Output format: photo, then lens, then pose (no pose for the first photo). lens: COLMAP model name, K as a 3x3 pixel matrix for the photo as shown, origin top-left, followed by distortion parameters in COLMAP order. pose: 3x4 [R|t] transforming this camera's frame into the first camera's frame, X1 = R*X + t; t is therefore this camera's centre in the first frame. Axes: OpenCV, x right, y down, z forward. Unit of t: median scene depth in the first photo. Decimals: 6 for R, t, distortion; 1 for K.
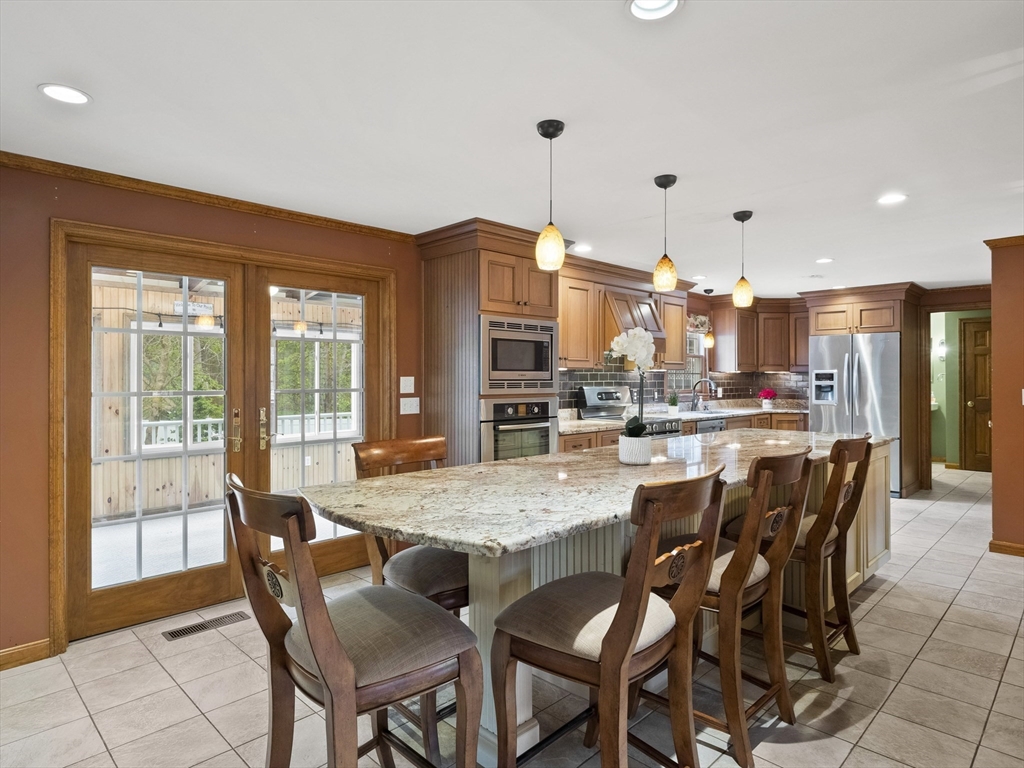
lens RADIAL K [[598.5, 0, 502.6], [0, 598.5, 377.1], [0, 0, 1]] dist [0.012355, -0.011267]
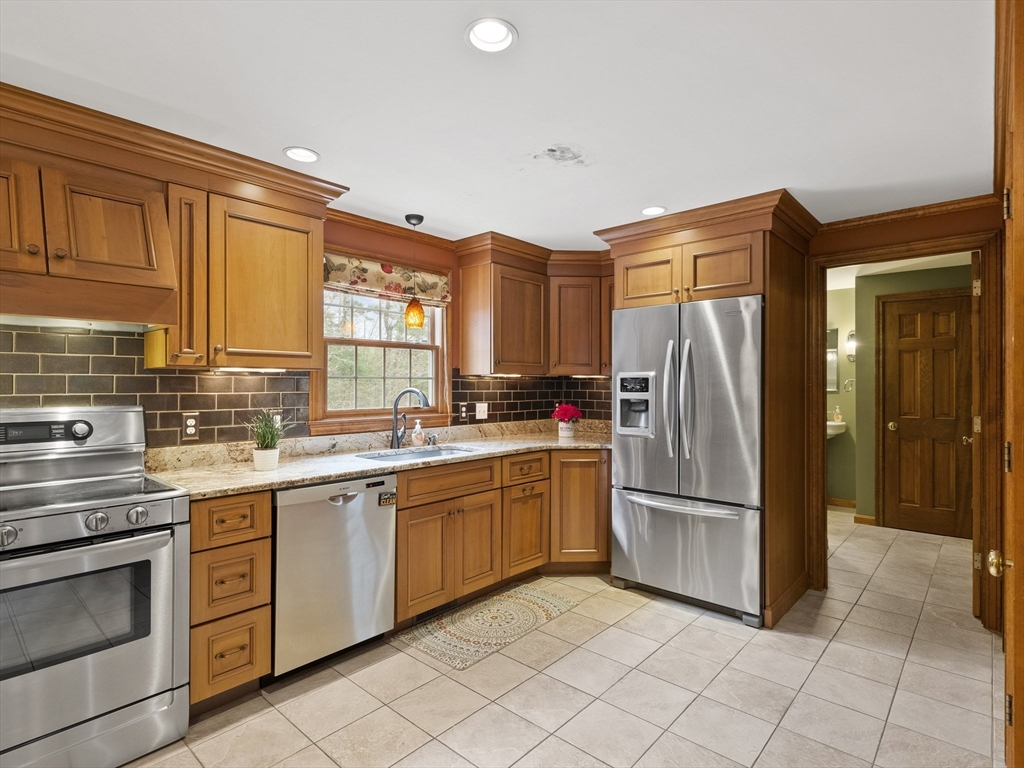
lens RADIAL K [[533.1, 0, 504.1], [0, 533.1, 387.8], [0, 0, 1]] dist [0.003959, -0.003650]
pose [[0.999022, 0.001208, 0.044207, 0.402254], [-0.001527, 0.999973, 0.007170, -0.000712], [-0.044197, -0.007231, 0.998997, 0.532375]]
